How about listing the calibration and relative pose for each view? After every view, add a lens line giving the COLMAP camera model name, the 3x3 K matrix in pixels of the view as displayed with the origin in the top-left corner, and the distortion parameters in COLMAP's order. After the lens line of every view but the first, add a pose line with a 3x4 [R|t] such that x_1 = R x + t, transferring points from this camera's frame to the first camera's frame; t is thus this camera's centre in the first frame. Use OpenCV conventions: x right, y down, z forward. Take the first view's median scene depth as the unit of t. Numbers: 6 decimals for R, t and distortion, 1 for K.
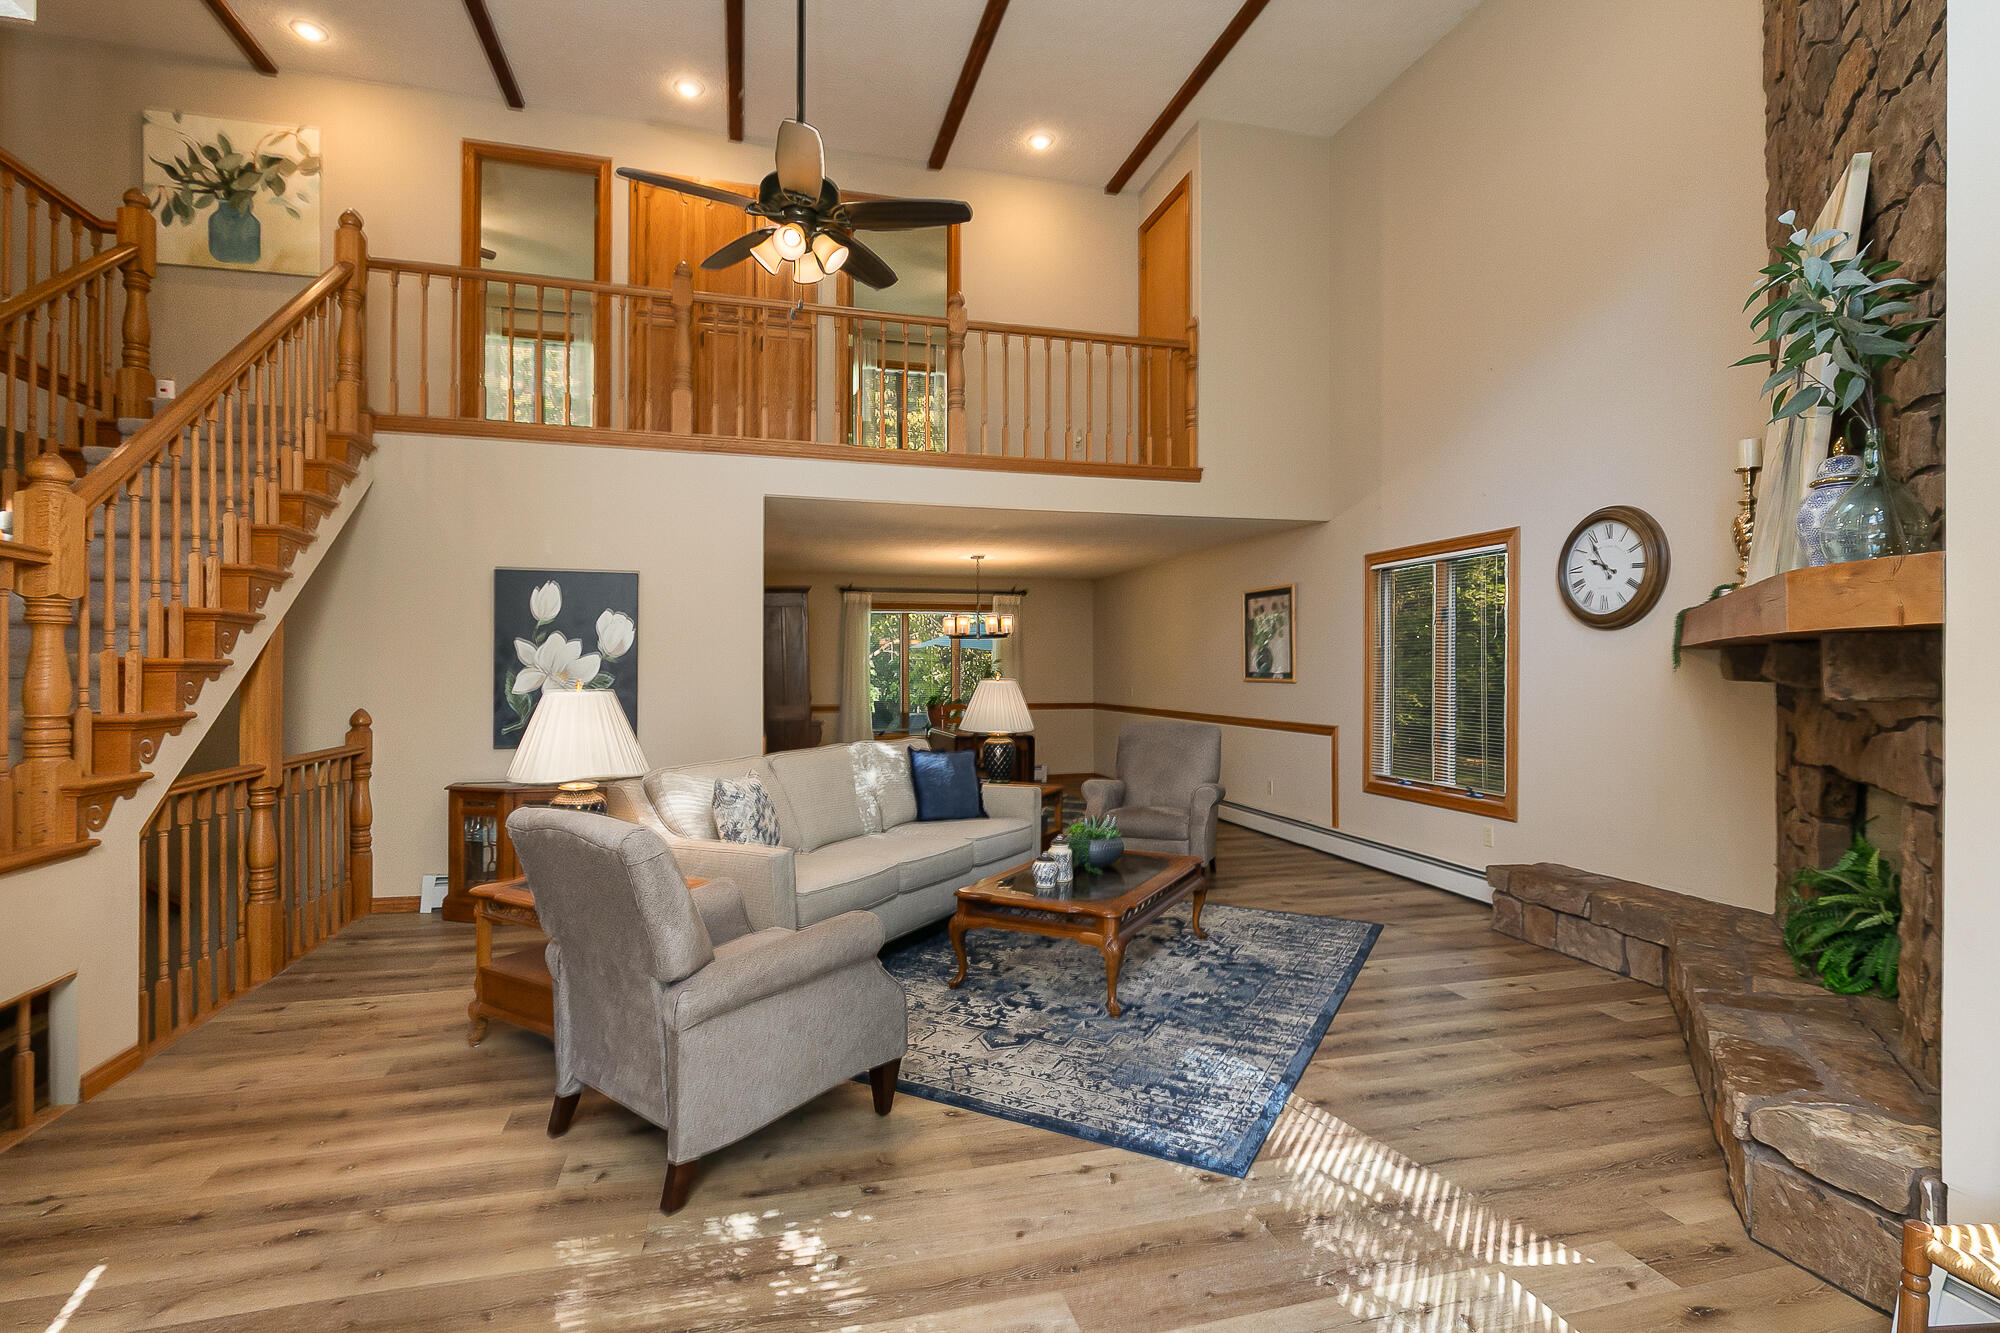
lens RADIAL K [[944.0, 0, 1006.3], [0, 944.0, 673.3], [0, 0, 1]] dist [-0.010108, 0.000540]
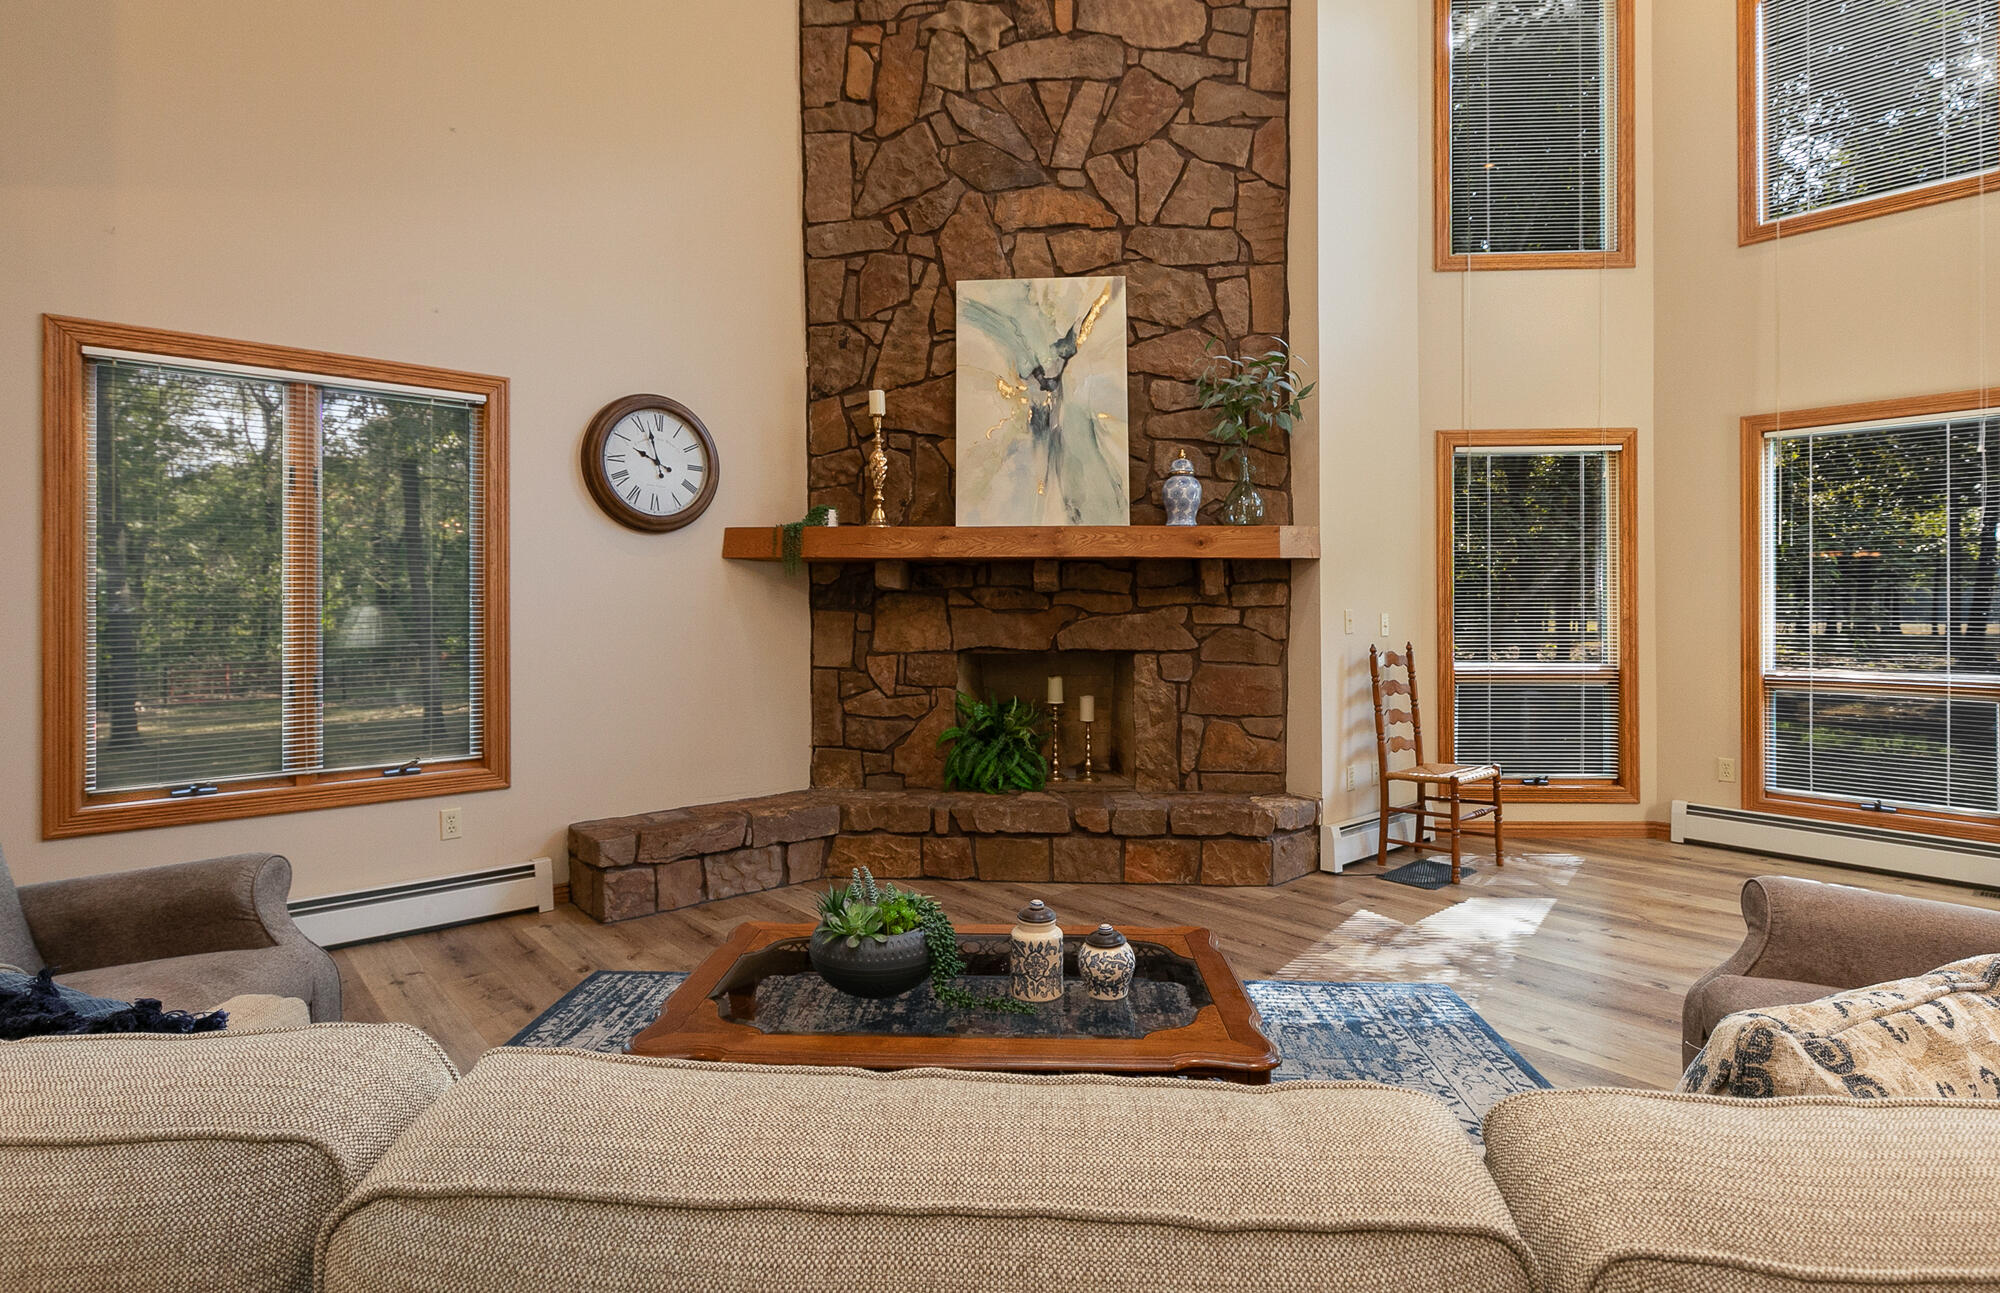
lens RADIAL K [[999.2, 0, 986.5], [0, 999.2, 601.7], [0, 0, 1]] dist [-0.005279, -0.000279]
pose [[-0.457621, 0.003529, 0.889140, -0.344952], [0.004614, 0.999988, -0.001594, 0.021753], [-0.889135, 0.003373, -0.457632, 1.166685]]
